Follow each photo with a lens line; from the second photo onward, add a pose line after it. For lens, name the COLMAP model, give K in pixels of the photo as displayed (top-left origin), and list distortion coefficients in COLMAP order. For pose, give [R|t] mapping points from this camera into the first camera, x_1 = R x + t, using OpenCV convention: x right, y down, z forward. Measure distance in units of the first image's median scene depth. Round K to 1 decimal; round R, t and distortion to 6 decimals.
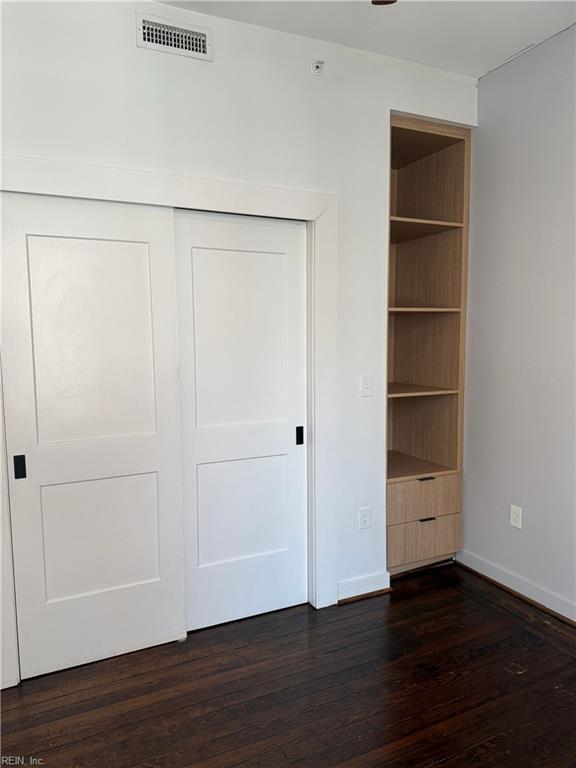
lens RADIAL K [[540.7, 0, 284.3], [0, 540.7, 380.3], [0, 0, 1]] dist [0.031794, -0.043553]
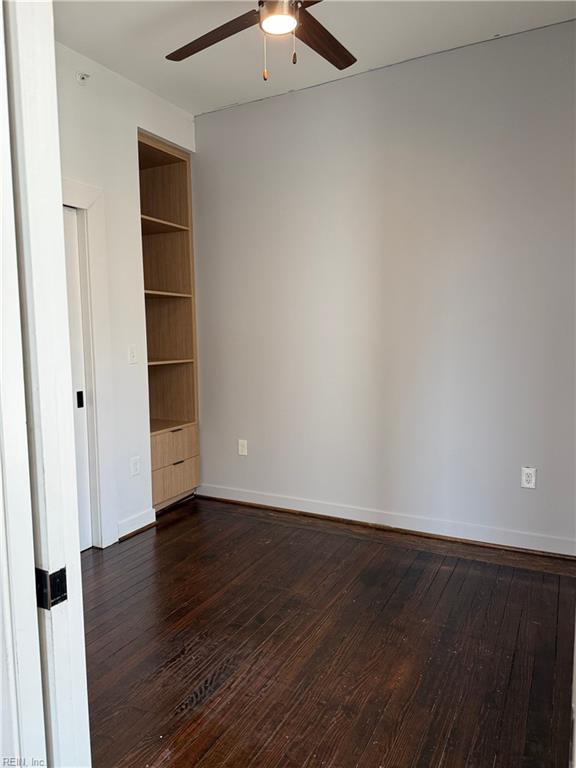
lens RADIAL K [[540.7, 0, 284.3], [0, 540.7, 380.3], [0, 0, 1]] dist [0.031794, -0.043553]
pose [[0.801712, -0.054373, 0.595232, -0.281980], [0.053275, 0.998391, 0.019445, 0.058067], [-0.595331, 0.016122, 0.803319, -0.153692]]
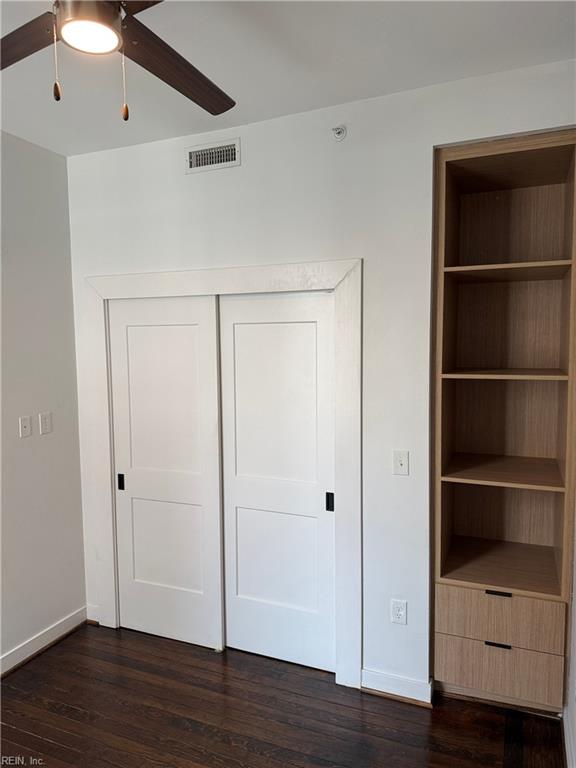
lens RADIAL K [[540.7, 0, 284.3], [0, 540.7, 380.3], [0, 0, 1]] dist [0.031794, -0.043553]
pose [[0.660737, 0.054116, -0.748664, 0.647895], [-0.060152, 0.998007, 0.019052, -0.123365], [0.748204, 0.032446, 0.662675, 0.251175]]
